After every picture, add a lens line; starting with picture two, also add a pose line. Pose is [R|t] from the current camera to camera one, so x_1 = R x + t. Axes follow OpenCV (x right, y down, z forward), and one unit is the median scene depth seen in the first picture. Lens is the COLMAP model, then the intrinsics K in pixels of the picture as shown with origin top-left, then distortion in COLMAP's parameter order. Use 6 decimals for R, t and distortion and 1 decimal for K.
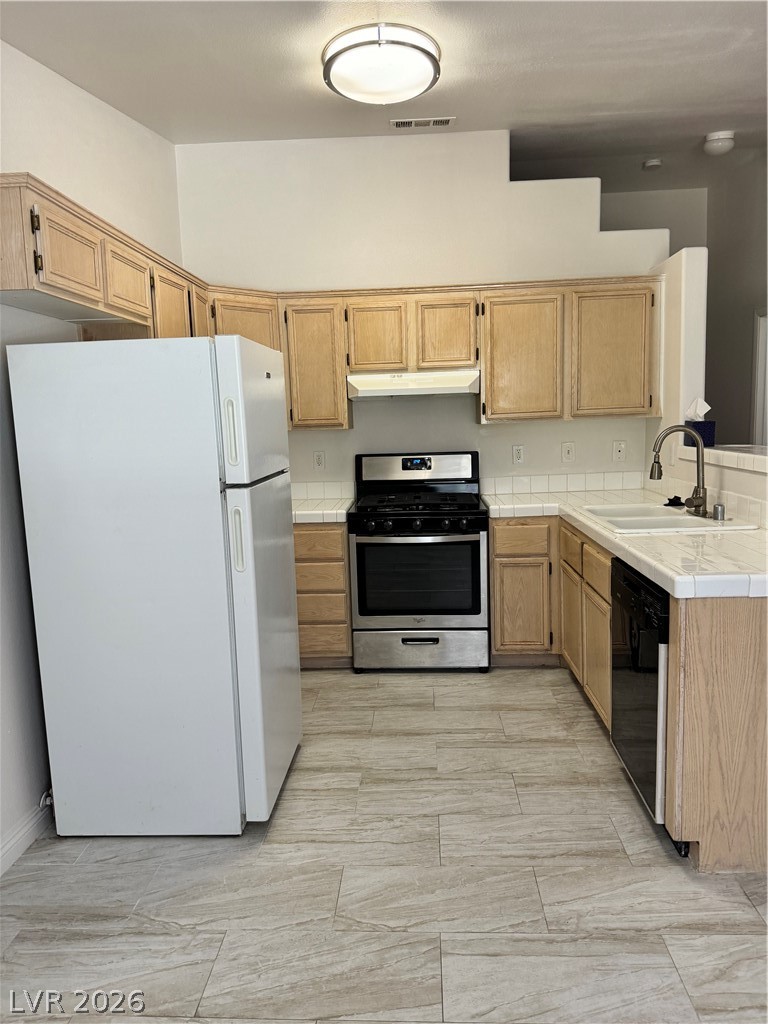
lens RADIAL K [[716.5, 0, 384.0], [0, 716.5, 512.0], [0, 0, 1]] dist [-0.001588, -0.002835]
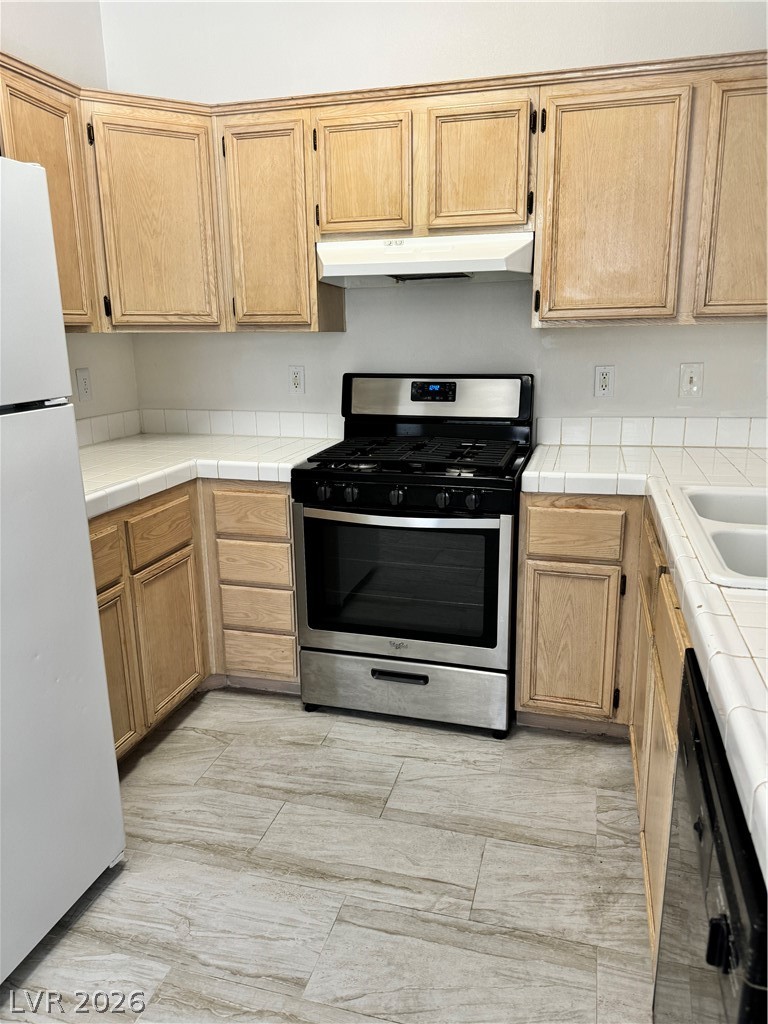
lens RADIAL K [[723.1, 0, 387.5], [0, 723.1, 518.8], [0, 0, 1]] dist [0.001323, -0.063807]
pose [[0.977410, 0.073187, -0.198276, 0.154202], [-0.047866, 0.990408, 0.129619, -0.039632], [0.205861, -0.117200, 0.971538, 0.391608]]
